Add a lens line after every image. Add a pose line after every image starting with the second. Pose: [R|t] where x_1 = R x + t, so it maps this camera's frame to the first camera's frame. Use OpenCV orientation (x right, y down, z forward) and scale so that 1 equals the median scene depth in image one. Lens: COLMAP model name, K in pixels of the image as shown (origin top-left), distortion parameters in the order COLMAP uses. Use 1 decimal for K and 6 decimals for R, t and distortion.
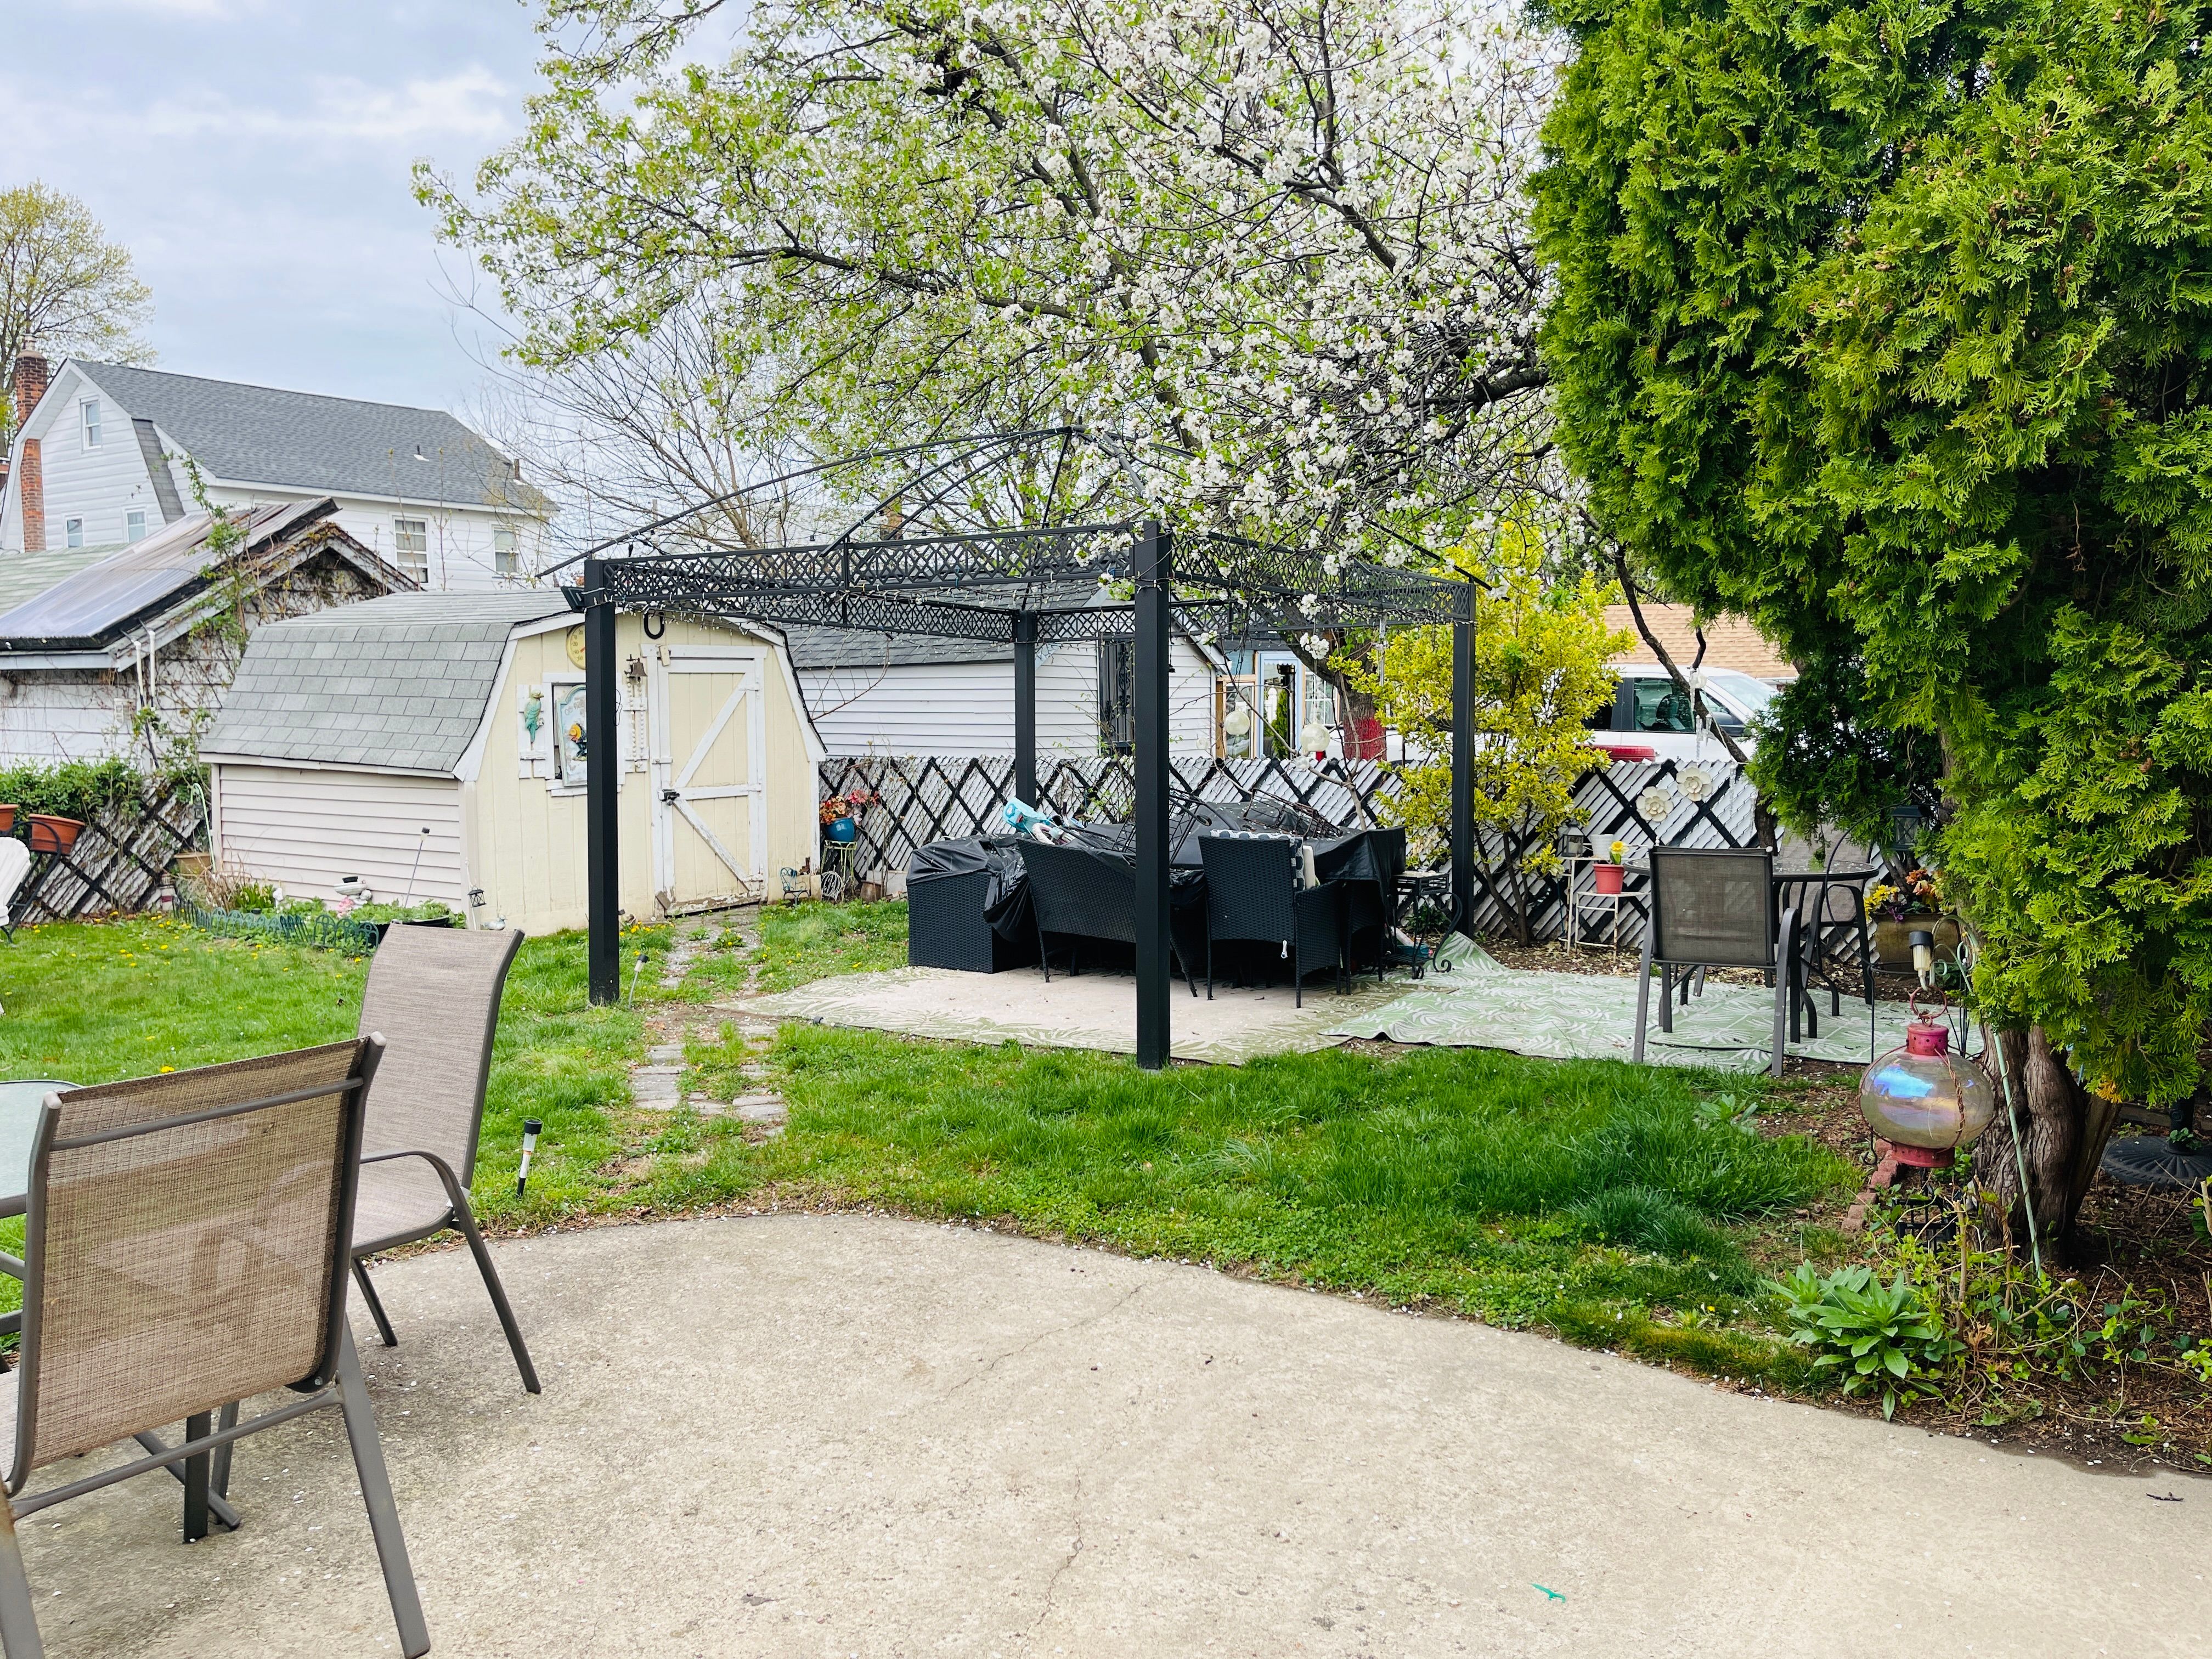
lens RADIAL K [[1681.1, 0, 1121.8], [0, 1681.1, 830.3], [0, 0, 1]] dist [0.063433, -0.079114]
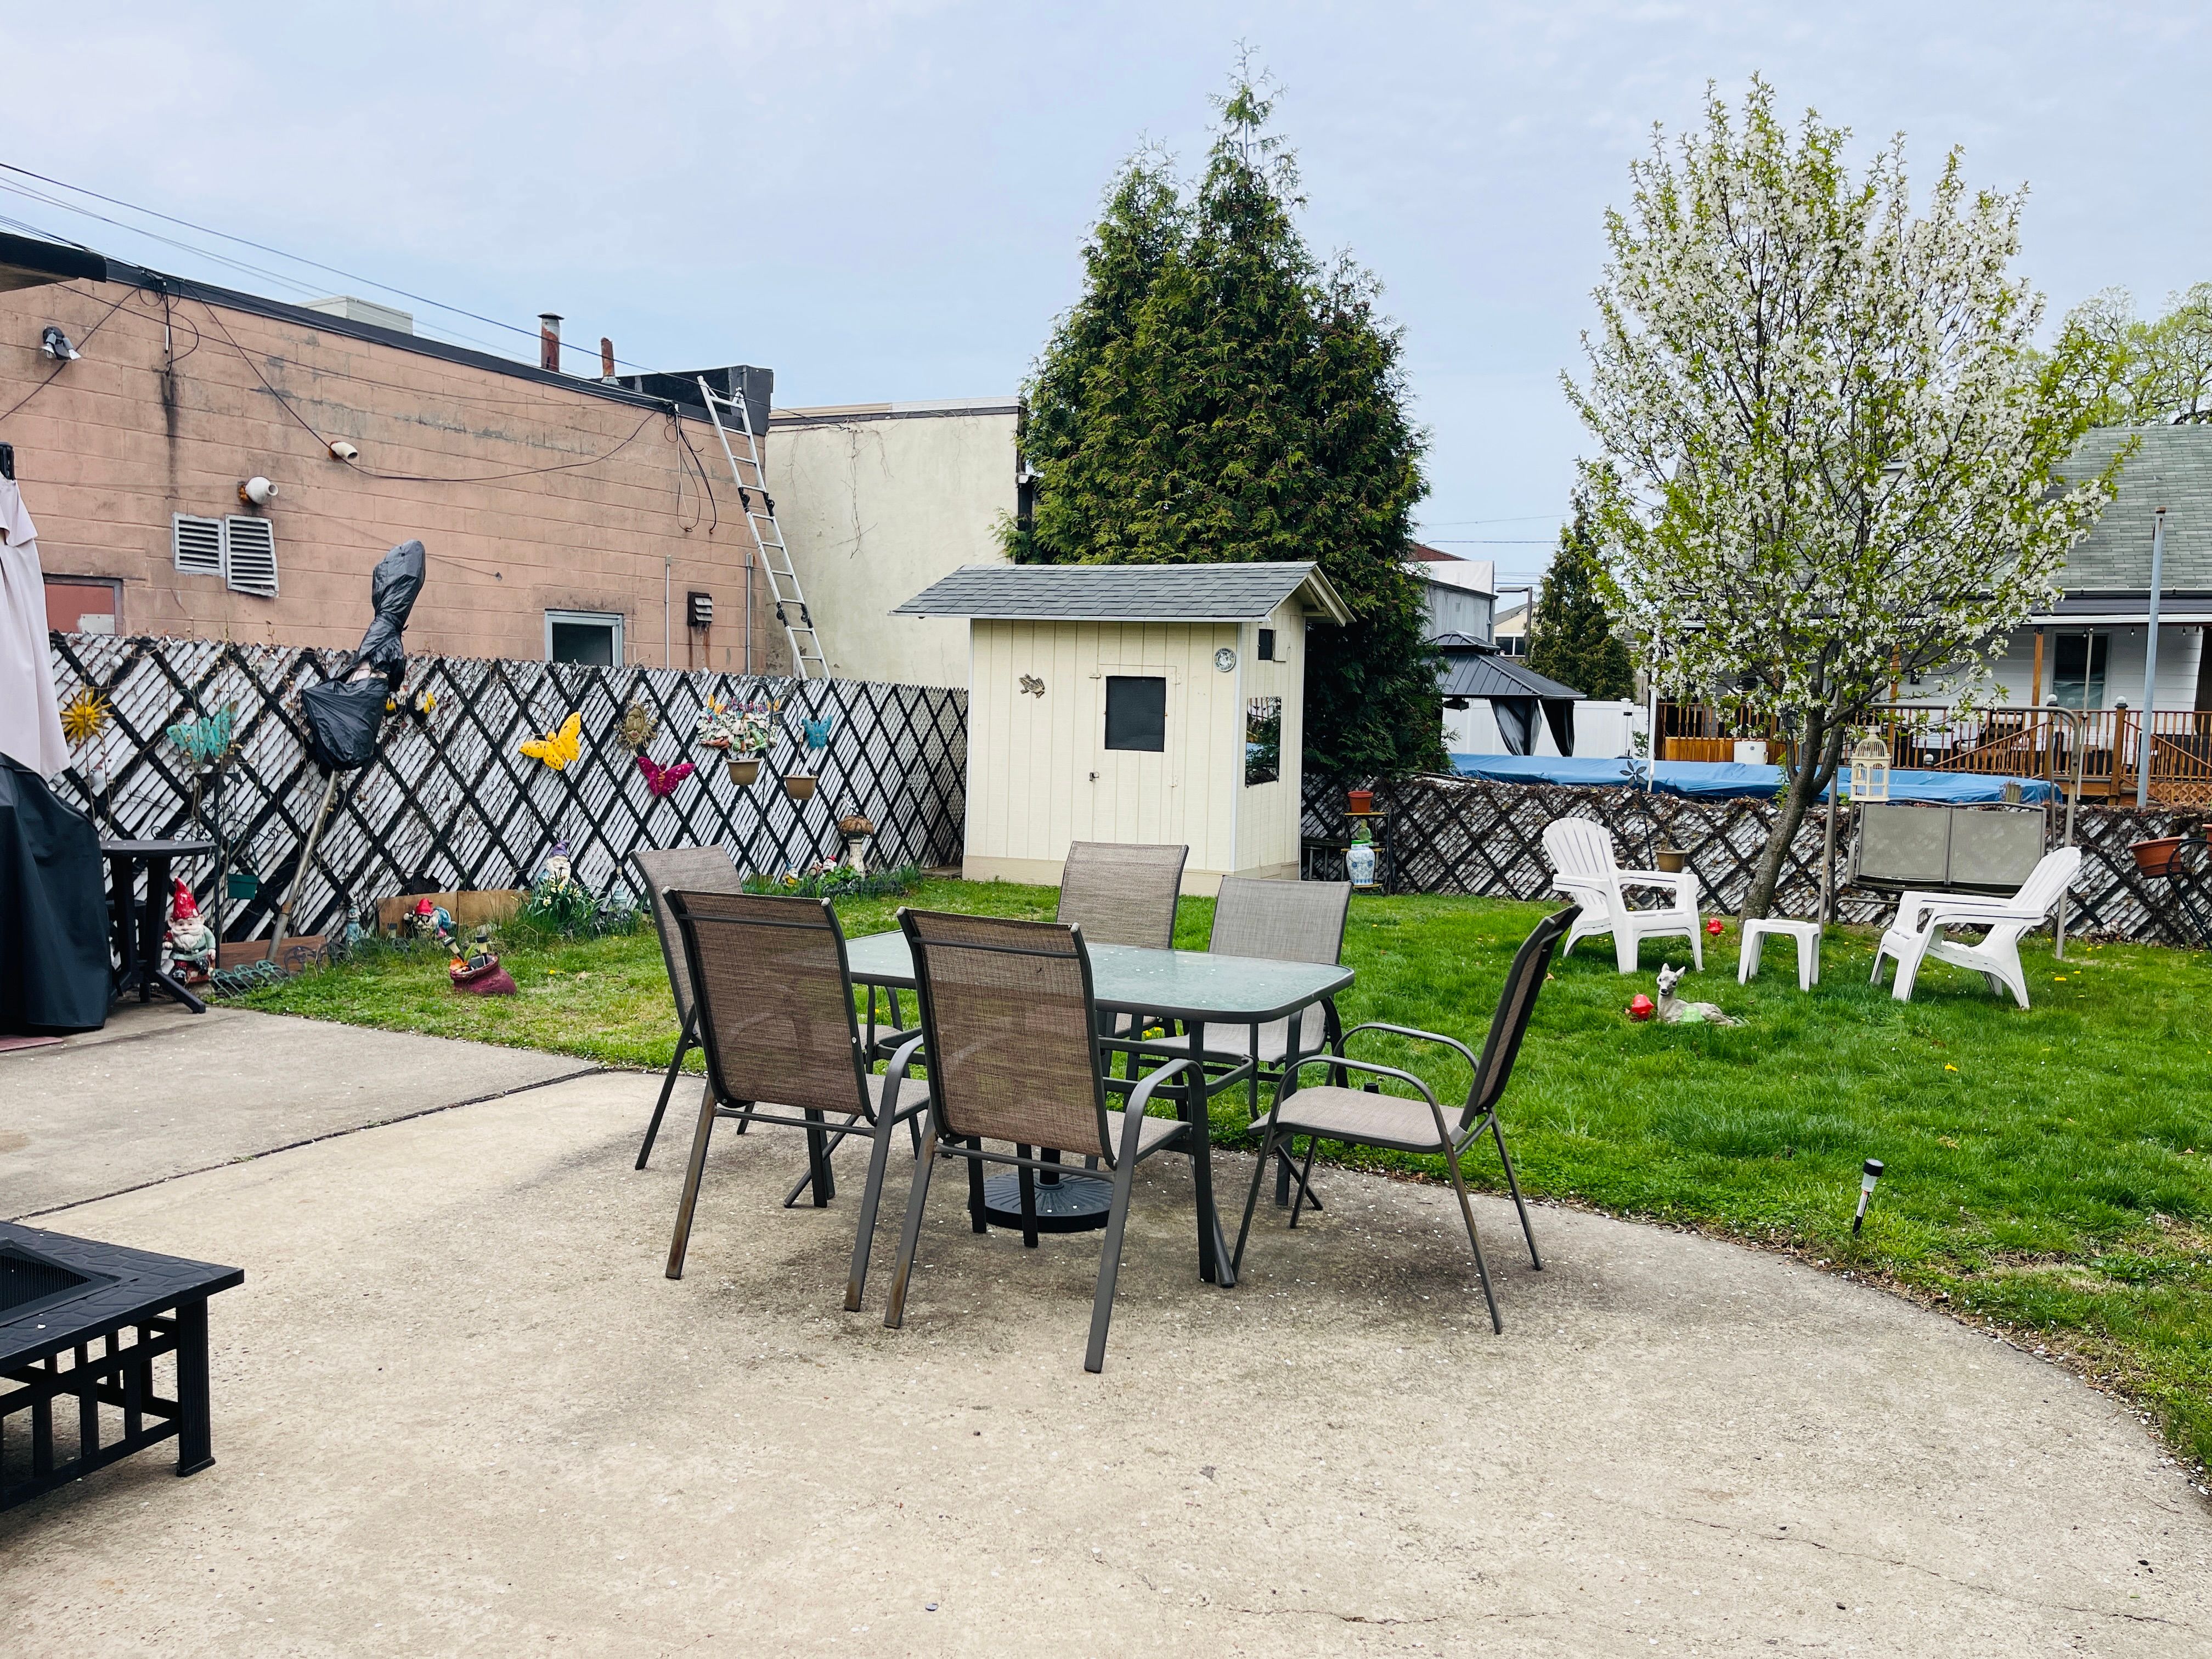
lens RADIAL K [[1681.1, 0, 1121.4], [0, 1681.1, 828.9], [0, 0, 1]] dist [0.063433, -0.079114]
pose [[0.142396, 0.089550, -0.985751, 0.709688], [-0.099473, 0.992152, 0.075762, -0.063982], [0.984799, 0.087268, 0.150186, 0.558136]]
